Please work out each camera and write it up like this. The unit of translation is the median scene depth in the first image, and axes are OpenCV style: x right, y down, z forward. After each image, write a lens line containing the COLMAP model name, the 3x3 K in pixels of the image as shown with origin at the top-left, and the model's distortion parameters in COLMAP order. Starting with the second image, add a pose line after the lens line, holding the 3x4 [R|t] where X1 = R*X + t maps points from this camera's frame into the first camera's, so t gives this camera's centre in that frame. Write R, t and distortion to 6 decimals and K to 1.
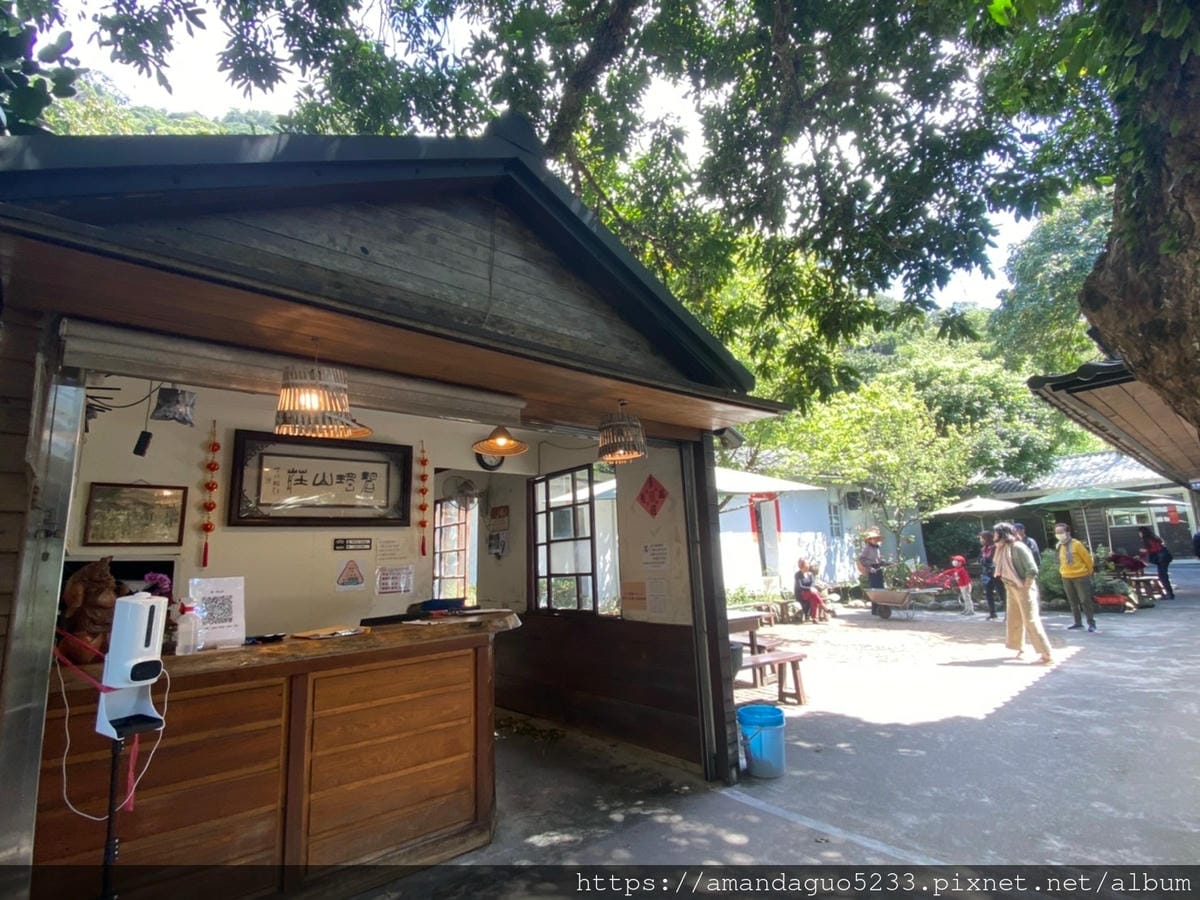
lens RADIAL K [[551.4, 0, 600.0], [0, 551.4, 450.0], [0, 0, 1]] dist [0.012497, -0.019633]
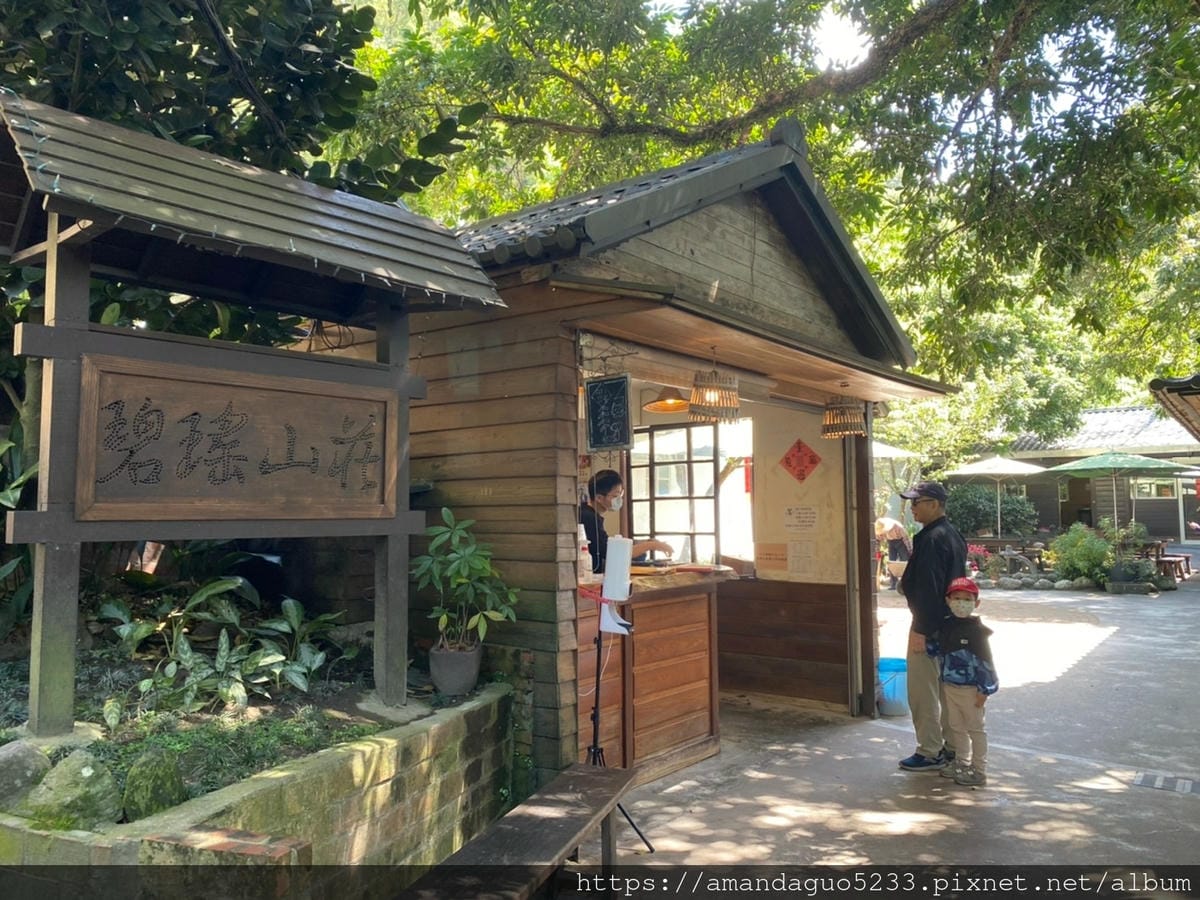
lens RADIAL K [[826.8, 0, 600.0], [0, 826.8, 450.0], [0, 0, 1]] dist [0.000009, 0.002847]
pose [[0.981157, 0.050867, 0.186397, -0.145100], [-0.072529, 0.991137, 0.111298, -0.020640], [-0.179084, -0.122720, 0.976150, -0.108857]]
